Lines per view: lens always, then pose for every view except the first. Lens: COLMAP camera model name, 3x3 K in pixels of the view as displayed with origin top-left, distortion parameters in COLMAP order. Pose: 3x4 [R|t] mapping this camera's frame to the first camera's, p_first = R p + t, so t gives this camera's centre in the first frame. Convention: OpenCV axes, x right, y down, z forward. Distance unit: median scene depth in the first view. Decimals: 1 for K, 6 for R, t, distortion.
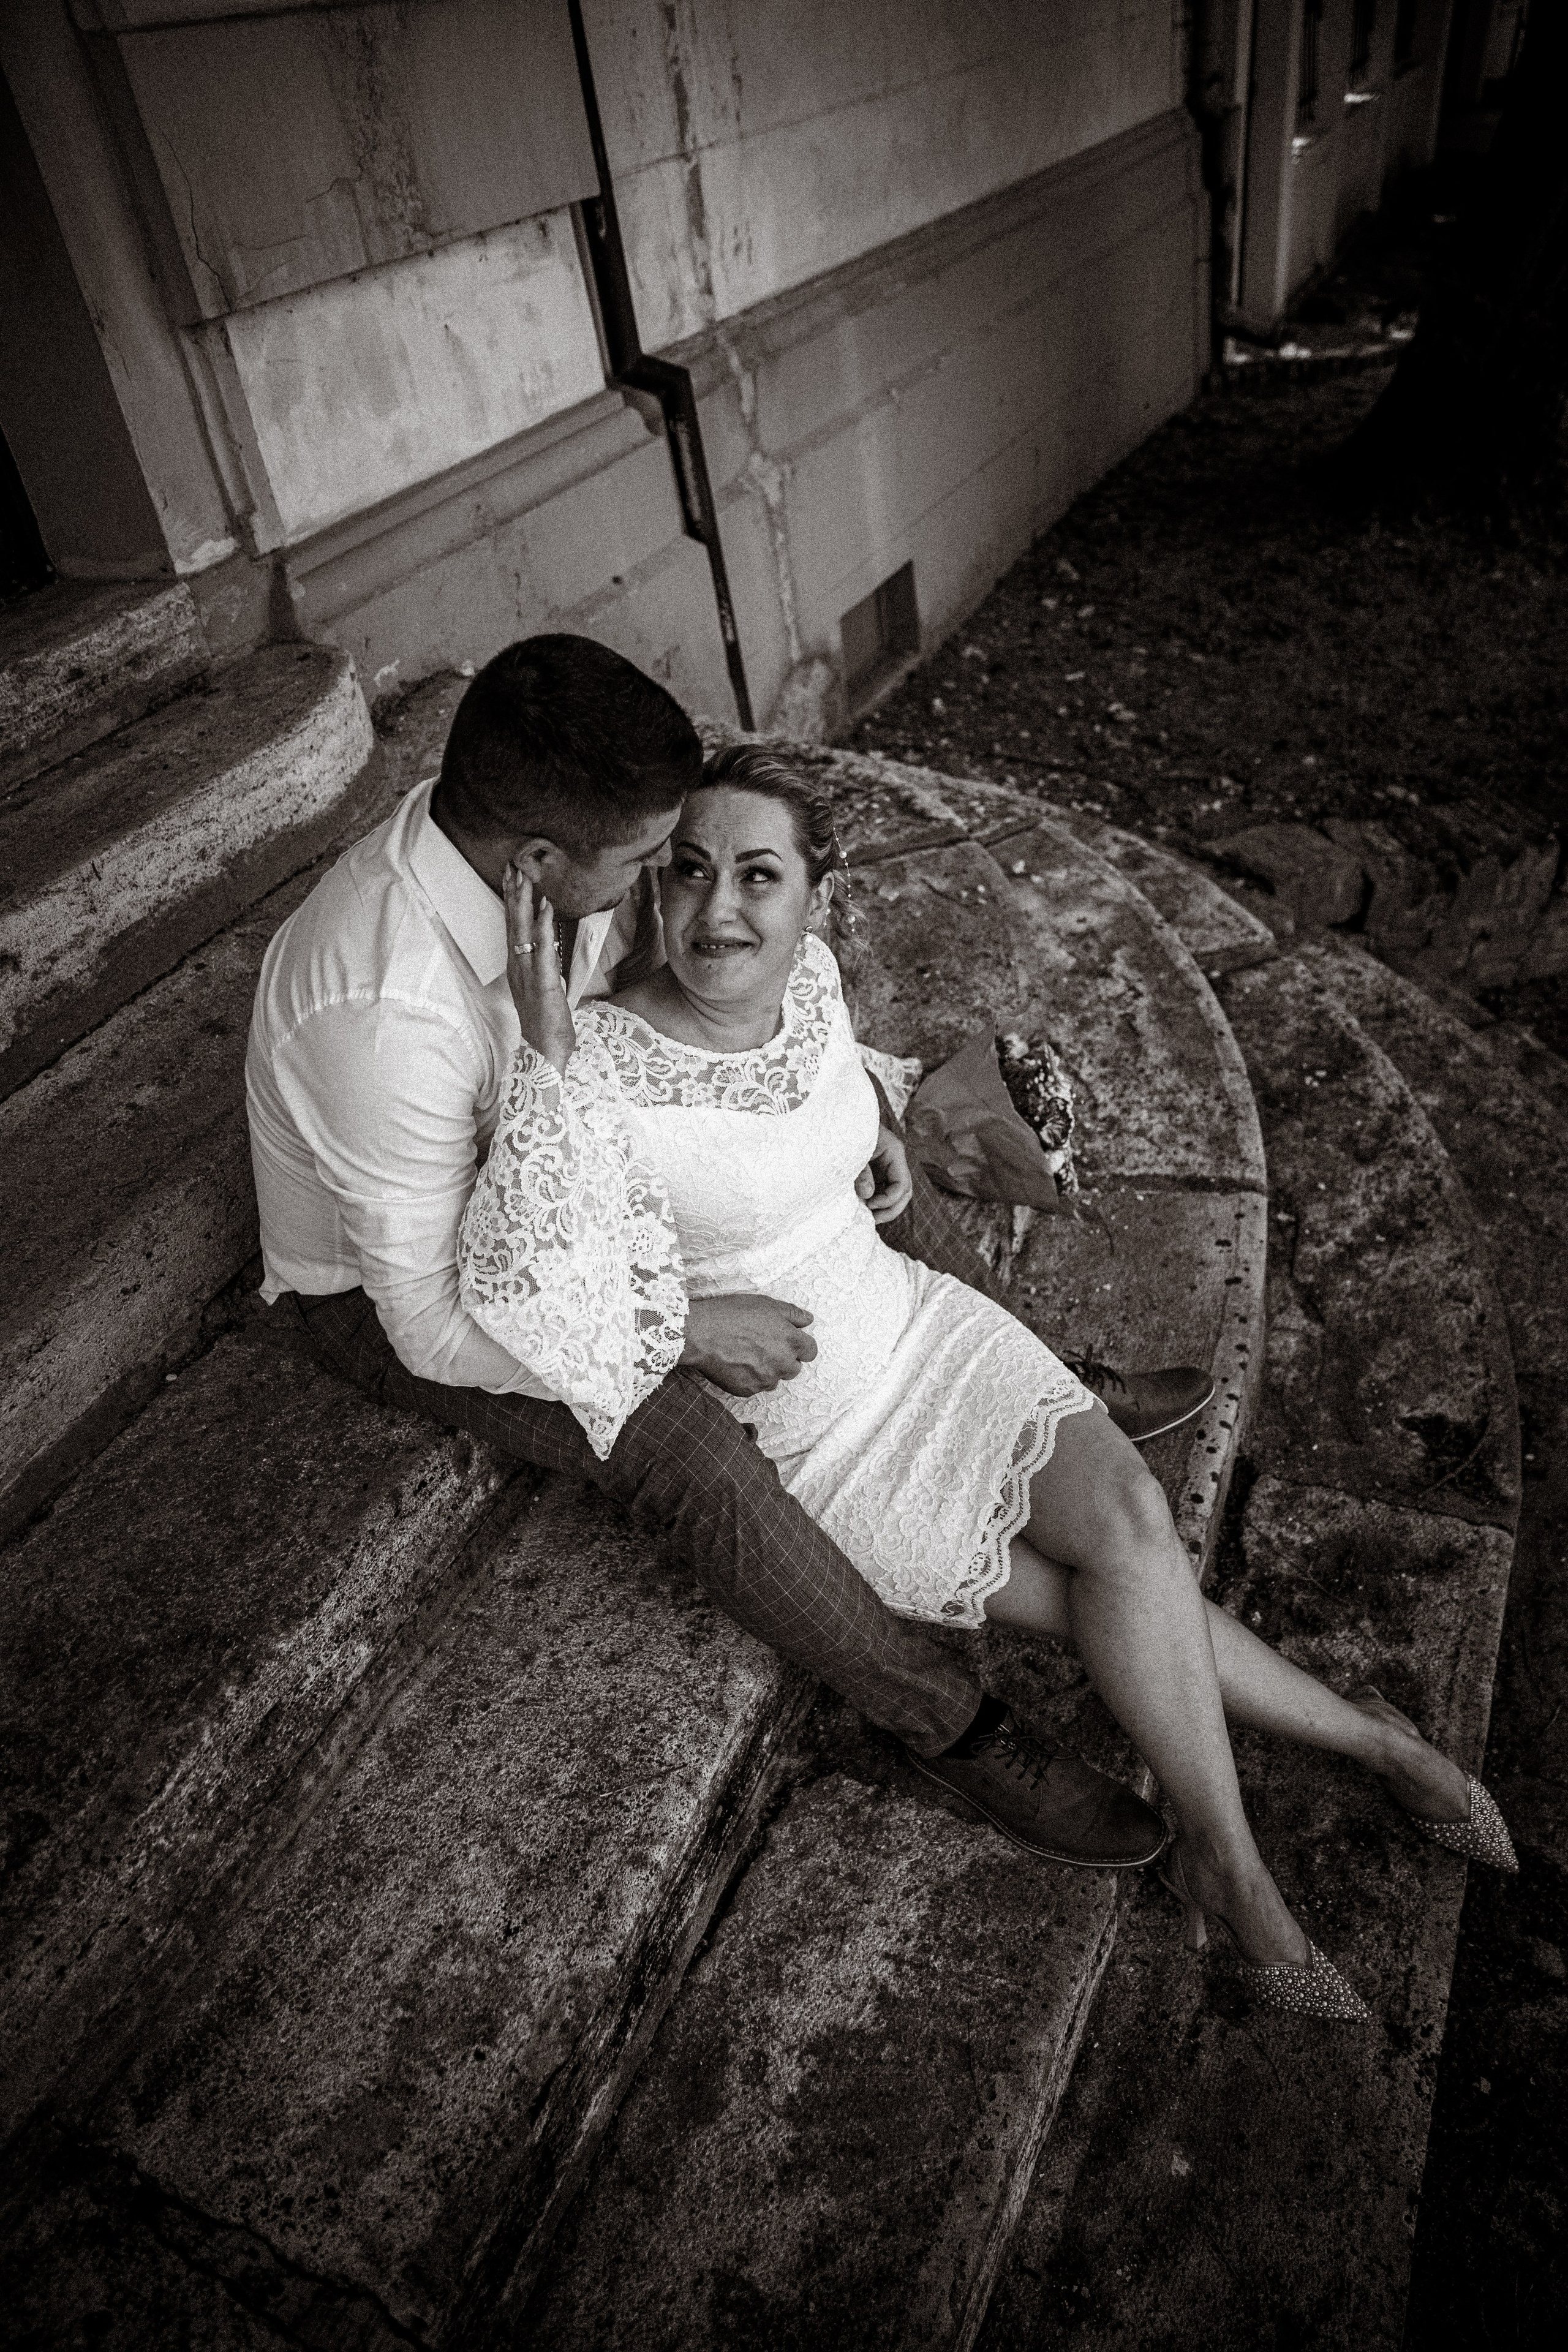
lens RADIAL K [[1591.9, 0, 784.0], [0, 1591.9, 1176.0], [0, 0, 1]] dist [-0.119378, 0.103173]
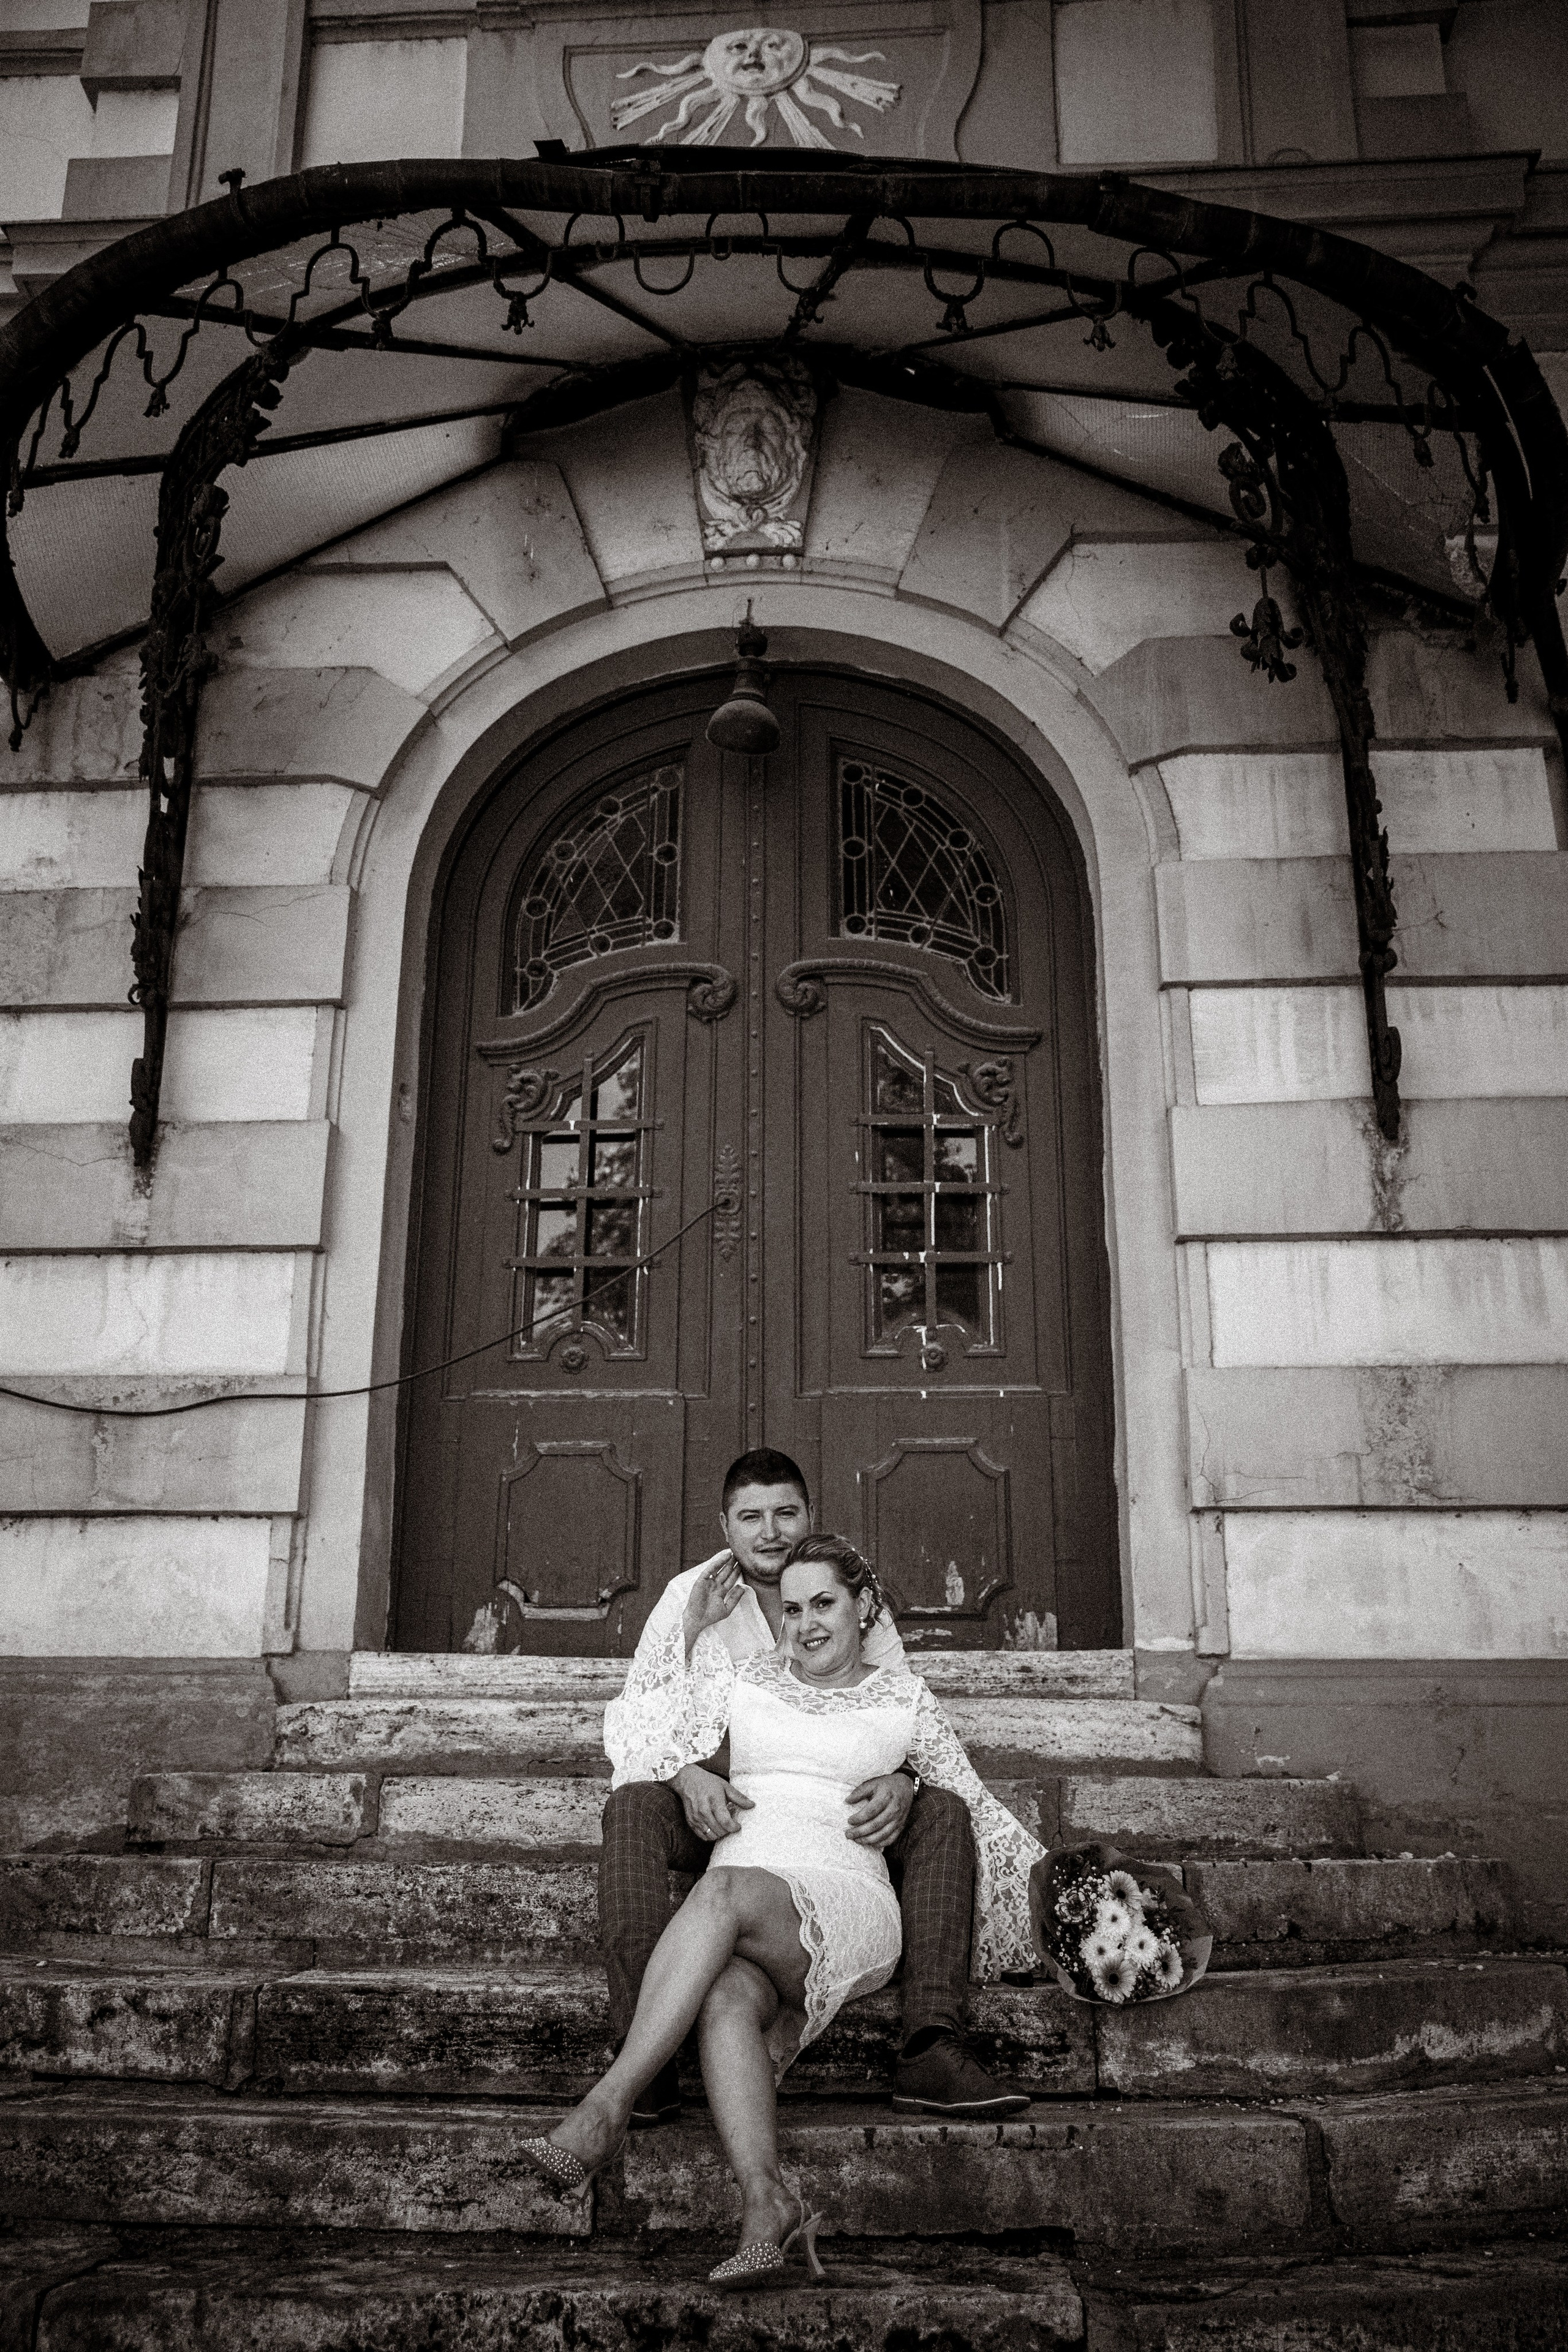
lens RADIAL K [[2076.8, 0, 784.0], [0, 2076.8, 1176.0], [0, 0, 1]] dist [-0.063462, 0.132503]
pose [[0.364911, -0.178090, -0.913851, 1.411861], [-0.609363, 0.696422, -0.379043, 0.274566], [0.703930, 0.695184, 0.145610, 0.117475]]
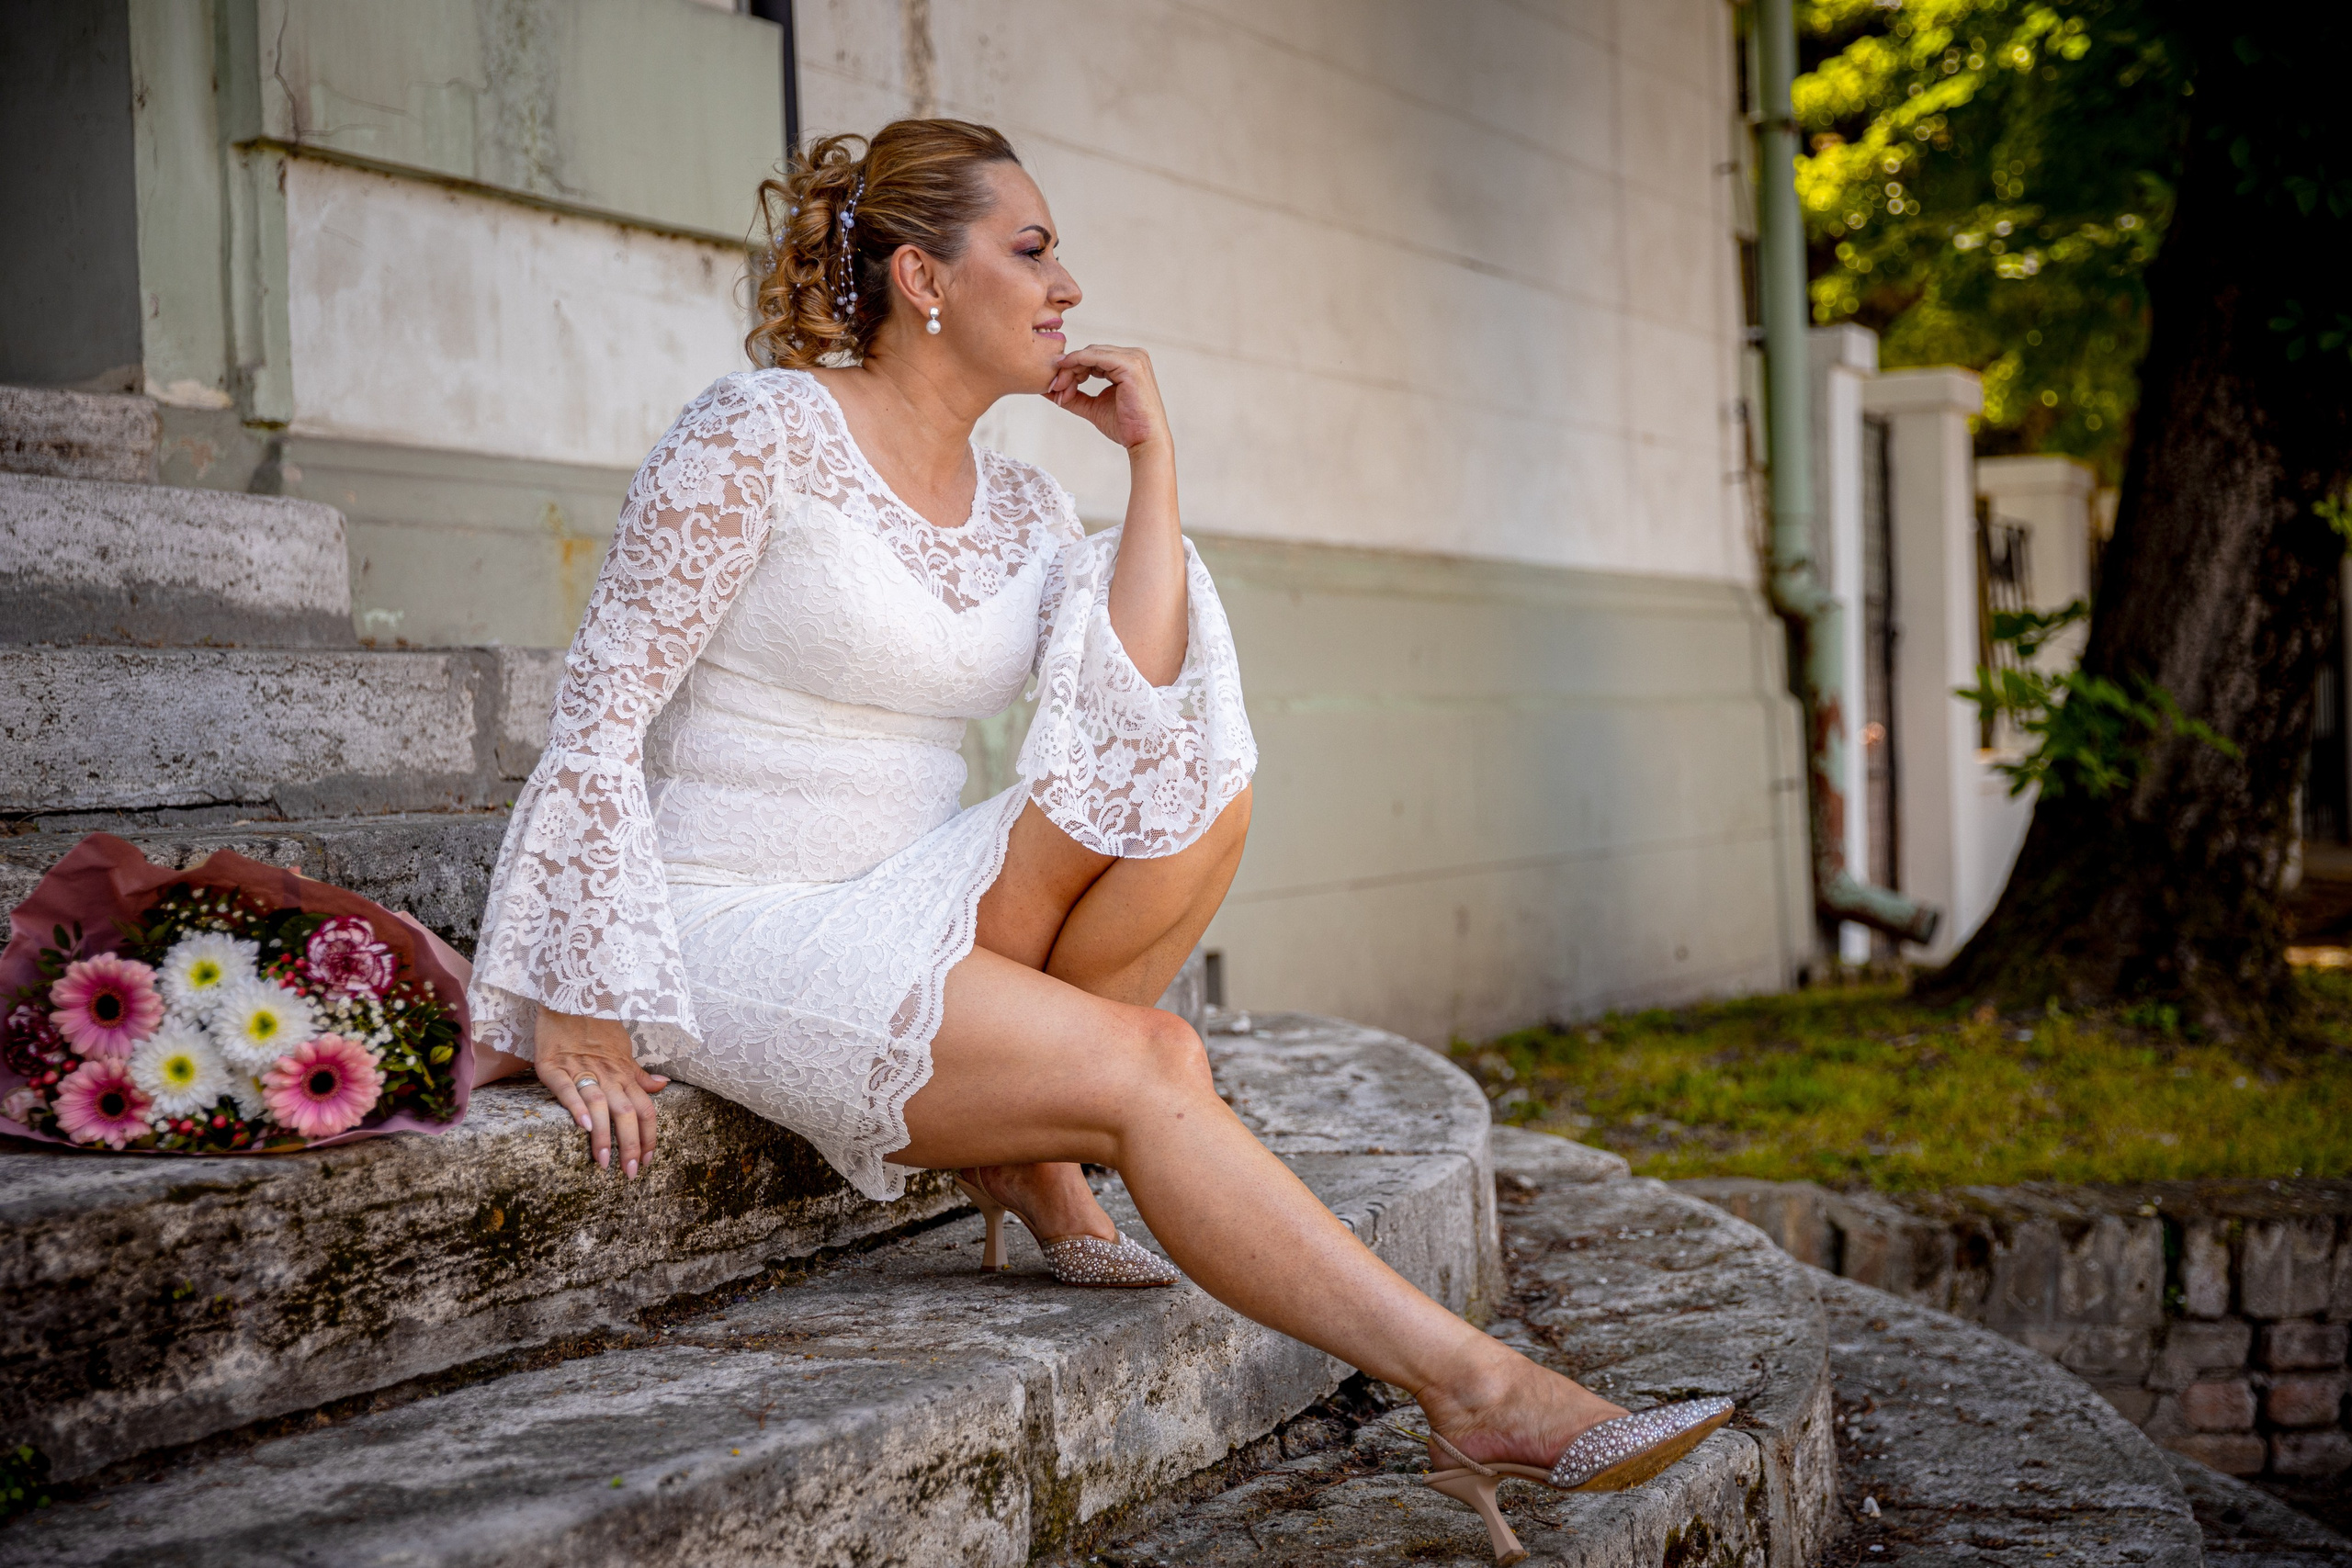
lens RADIAL K [[3346.0, 0, 1176.0], [0, 3346.0, 784.0], [0, 0, 1]] dist [0.061607, 0.223845]
pose [[0.995038, 0.095011, -0.029541, 0.188279], [-0.093799, 0.796706, -0.597043, 0.712610], [-0.033190, 0.596852, 0.801665, -0.256589]]
